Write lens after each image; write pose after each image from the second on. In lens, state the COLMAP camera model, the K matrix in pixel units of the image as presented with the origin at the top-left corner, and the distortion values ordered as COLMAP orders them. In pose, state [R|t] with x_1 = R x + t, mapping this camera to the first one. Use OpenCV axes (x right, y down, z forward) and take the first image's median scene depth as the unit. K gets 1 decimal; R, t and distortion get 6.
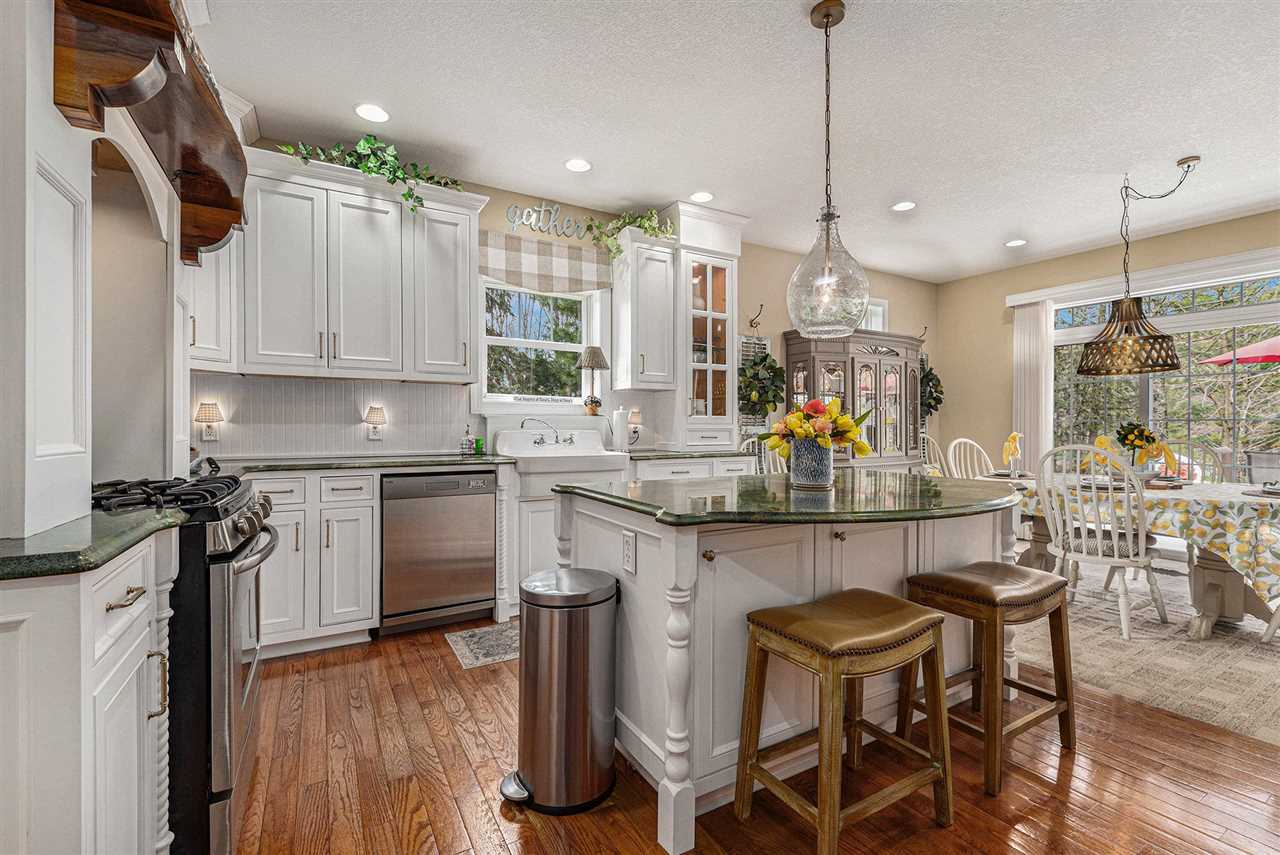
lens RADIAL K [[563.6, 0, 640.0], [0, 563.6, 427.5], [0, 0, 1]] dist [-0.002798, -0.014289]
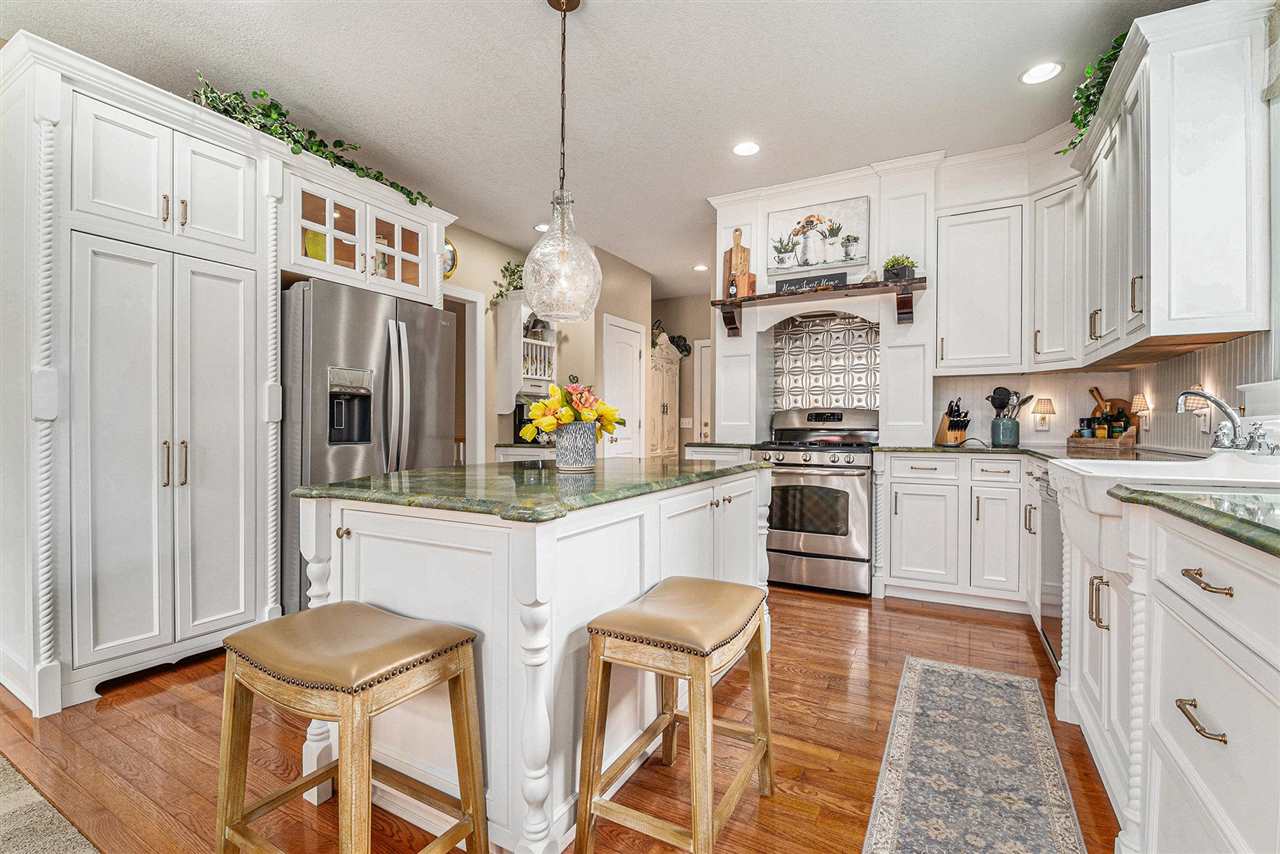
lens RADIAL K [[563.6, 0, 640.0], [0, 563.6, 427.0], [0, 0, 1]] dist [-0.002798, -0.014289]
pose [[-0.859405, -0.003001, -0.511287, 0.397676], [-0.007938, 0.999941, 0.007473, 0.014041], [0.511234, 0.010481, -0.859378, 1.060840]]
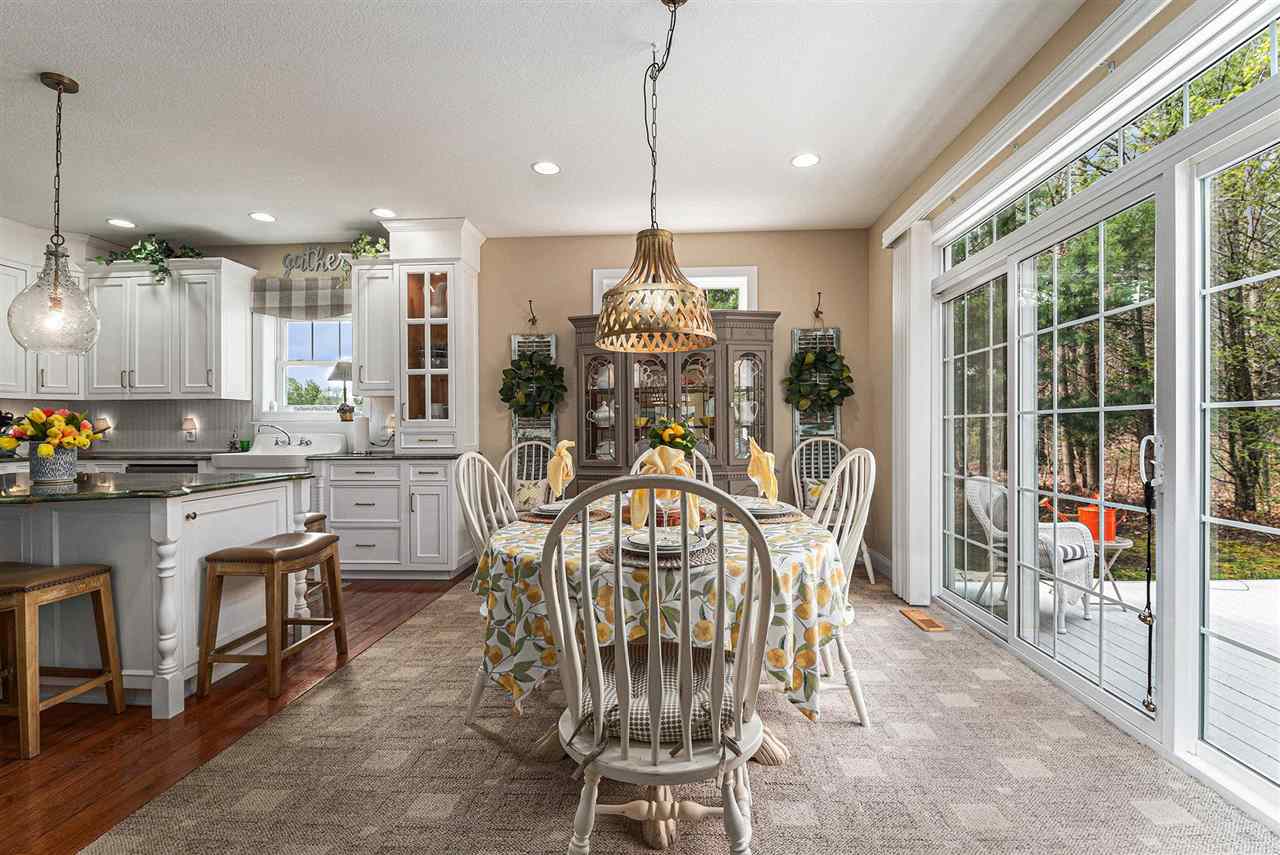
lens RADIAL K [[563.6, 0, 640.0], [0, 563.6, 427.5], [0, 0, 1]] dist [-0.002798, -0.014289]
pose [[0.833358, -0.009749, -0.552648, 1.084222], [0.005361, 0.999940, -0.009555, 0.006174], [0.552708, 0.005000, 0.833360, 0.385831]]
